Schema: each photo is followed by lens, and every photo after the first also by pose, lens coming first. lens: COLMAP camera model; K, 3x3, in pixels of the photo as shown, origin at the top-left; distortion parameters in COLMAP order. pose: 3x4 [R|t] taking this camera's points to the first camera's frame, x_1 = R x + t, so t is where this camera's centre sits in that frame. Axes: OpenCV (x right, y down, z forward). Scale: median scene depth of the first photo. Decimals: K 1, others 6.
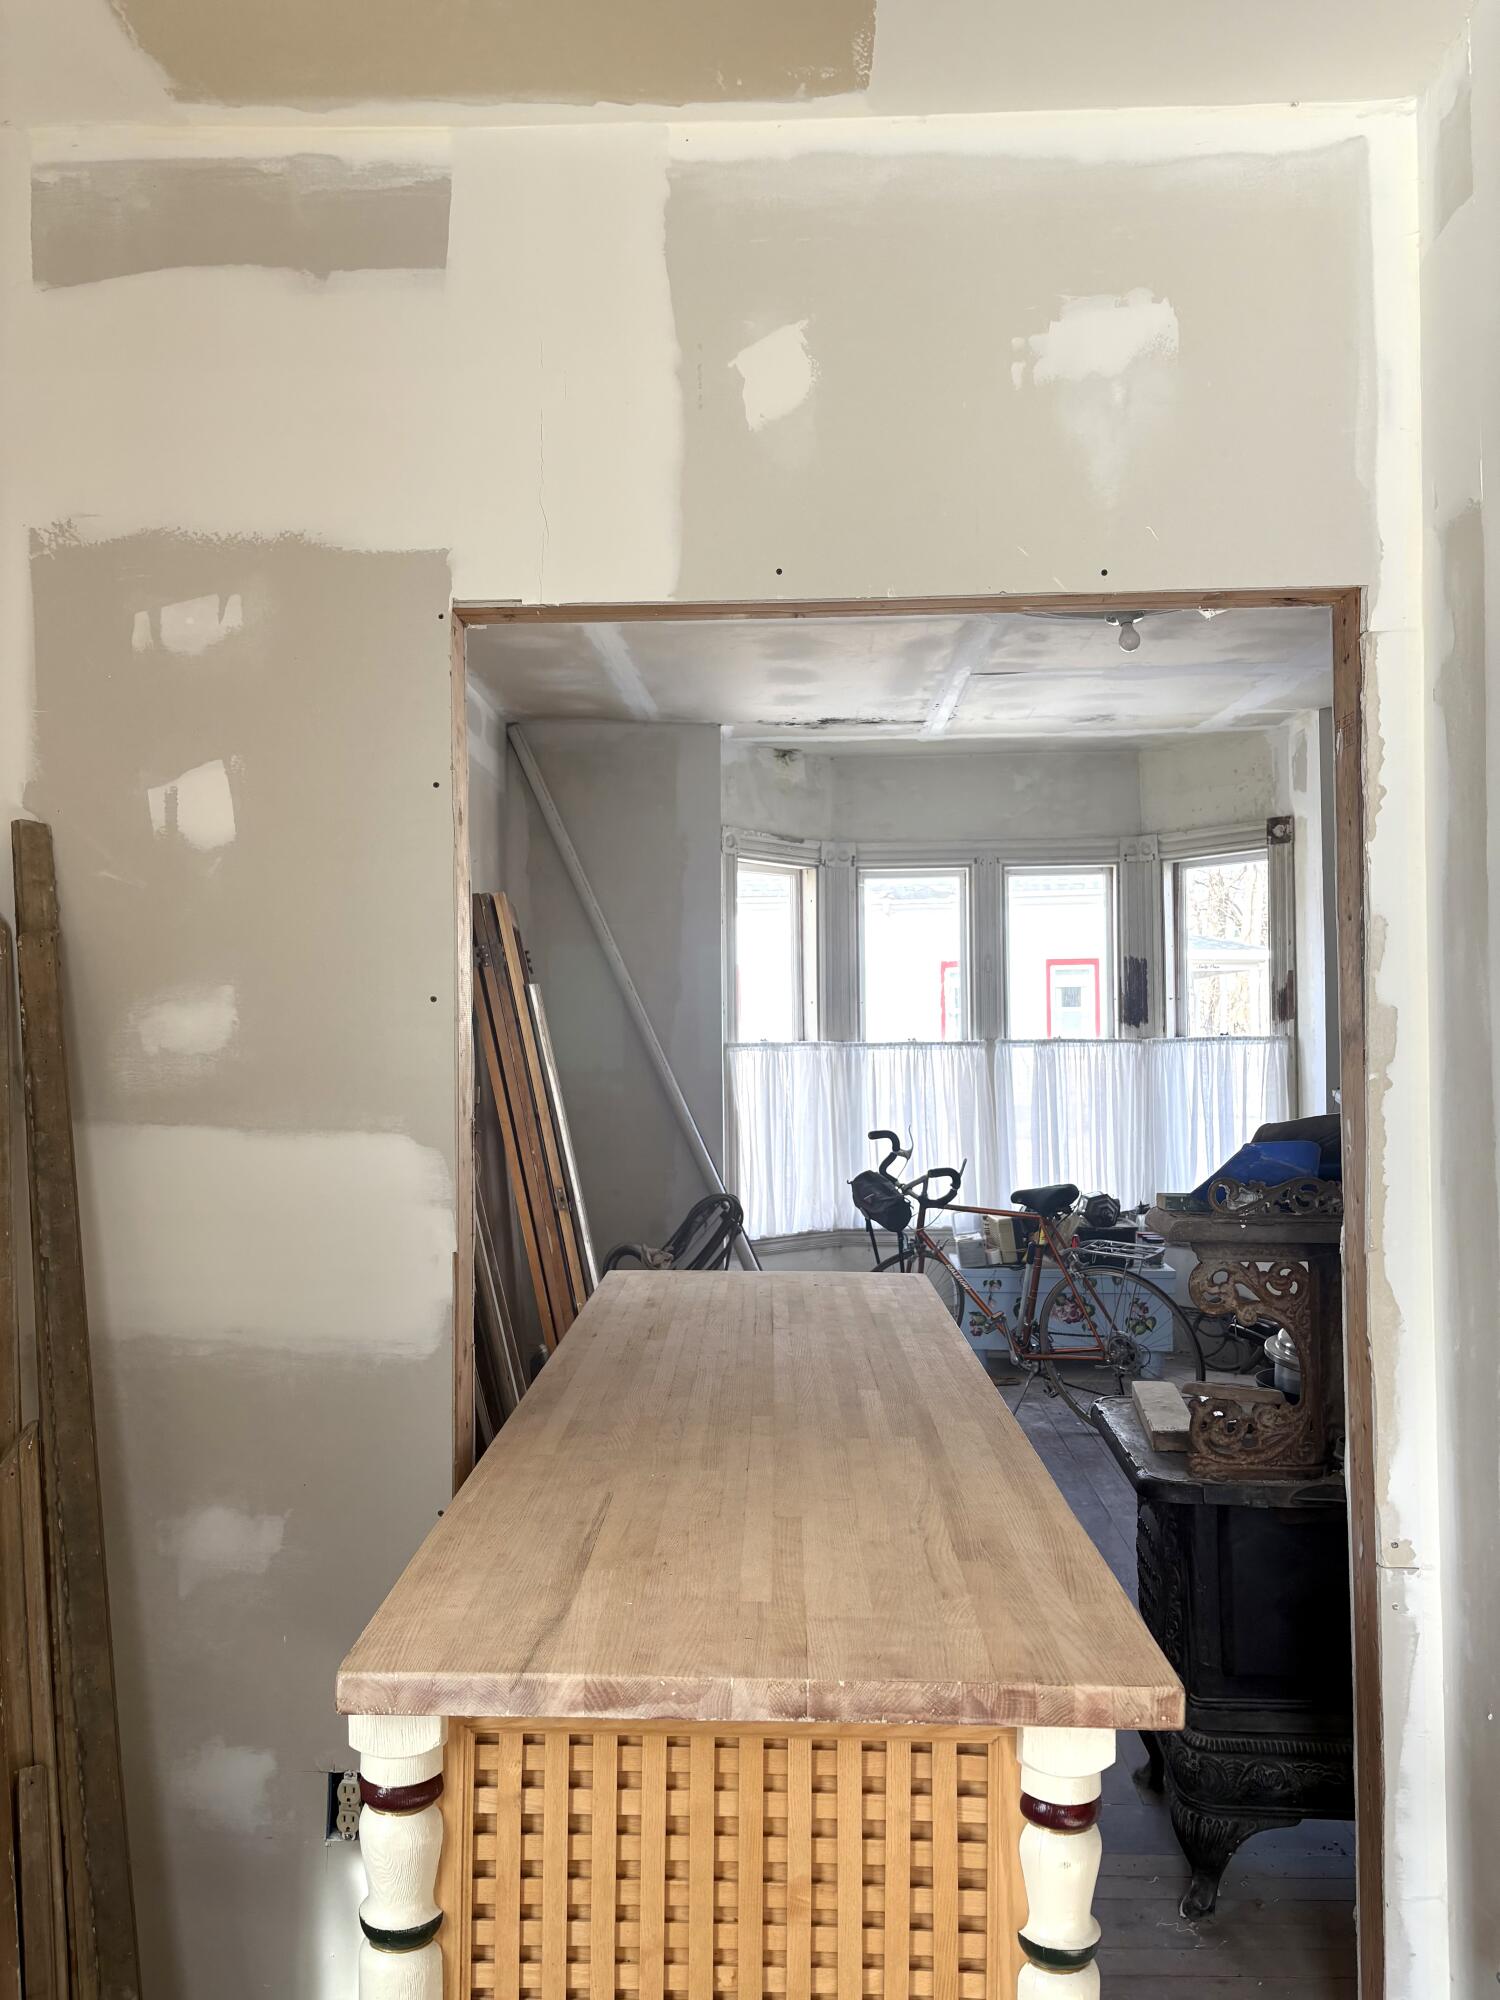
lens RADIAL K [[1514.0, 0, 743.7], [0, 1514.0, 992.8], [0, 0, 1]] dist [0.049119, -0.052289]
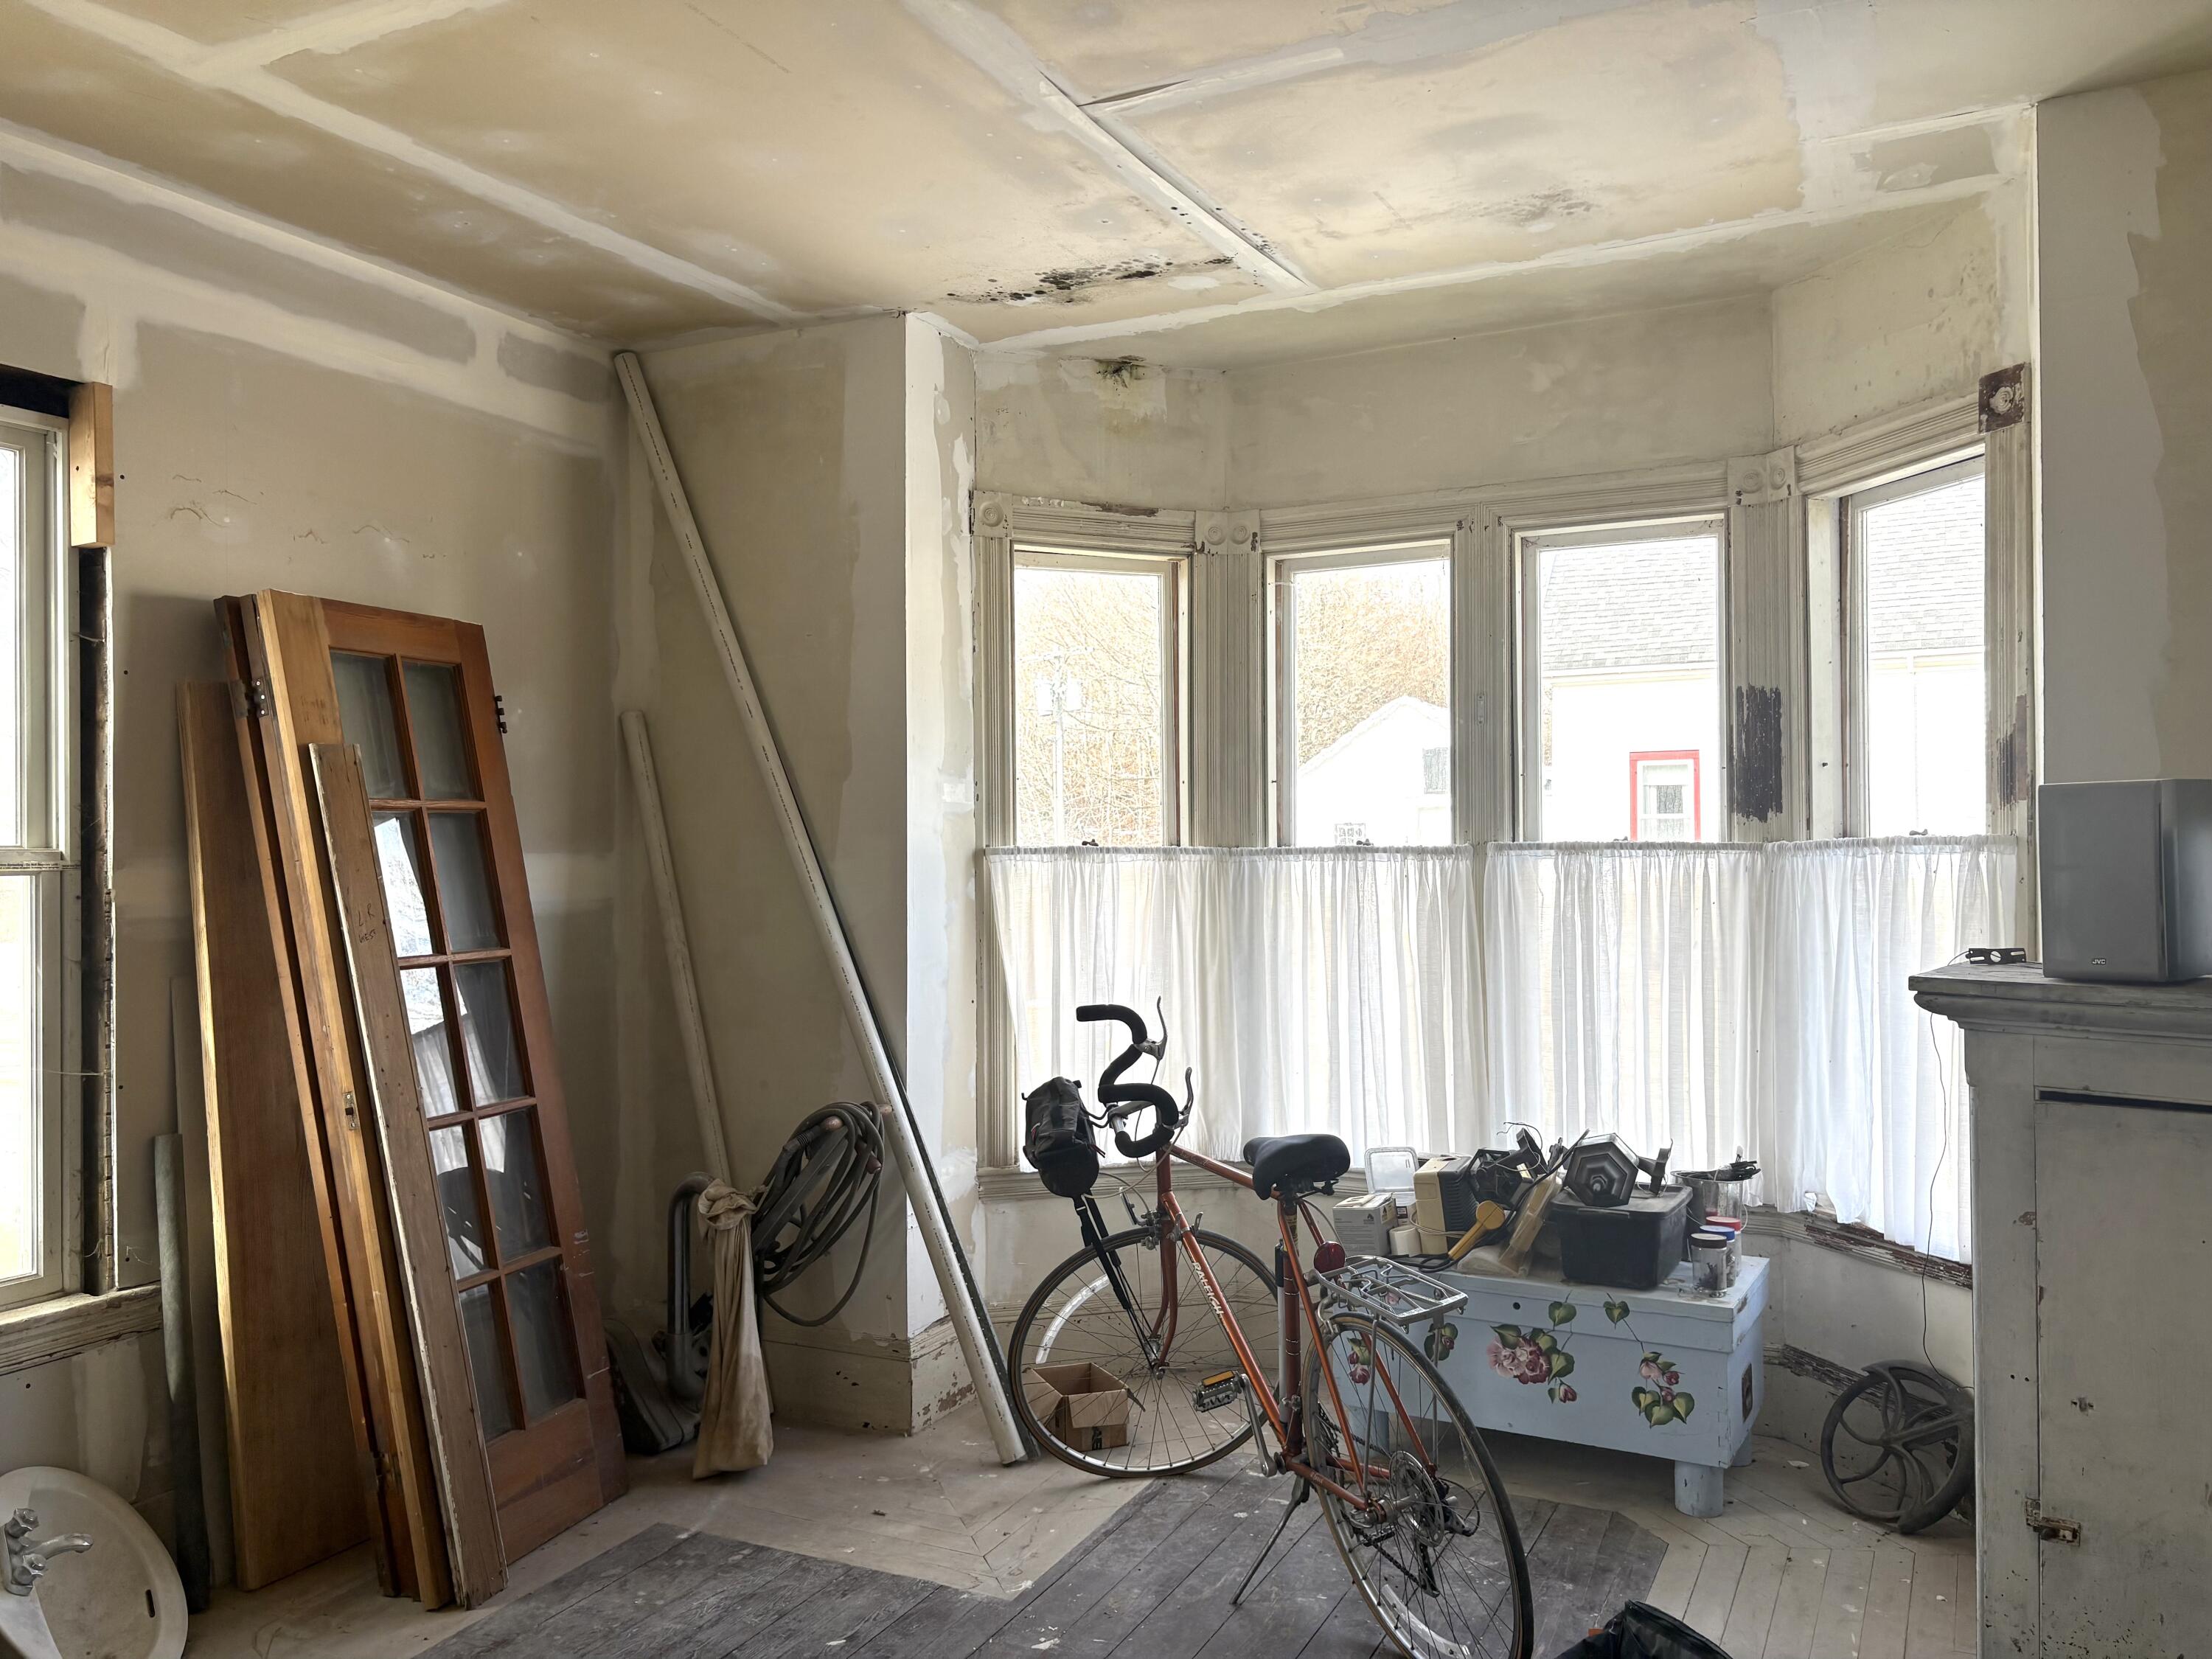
lens RADIAL K [[1674.5, 0, 1113.7], [0, 1674.5, 841.4], [0, 0, 1]] dist [0.049119, -0.052289]
pose [[0.911408, 0.002804, -0.411495, 0.297961], [0.009563, 0.999562, 0.027992, 0.011531], [0.411394, -0.029447, 0.910982, 0.382998]]
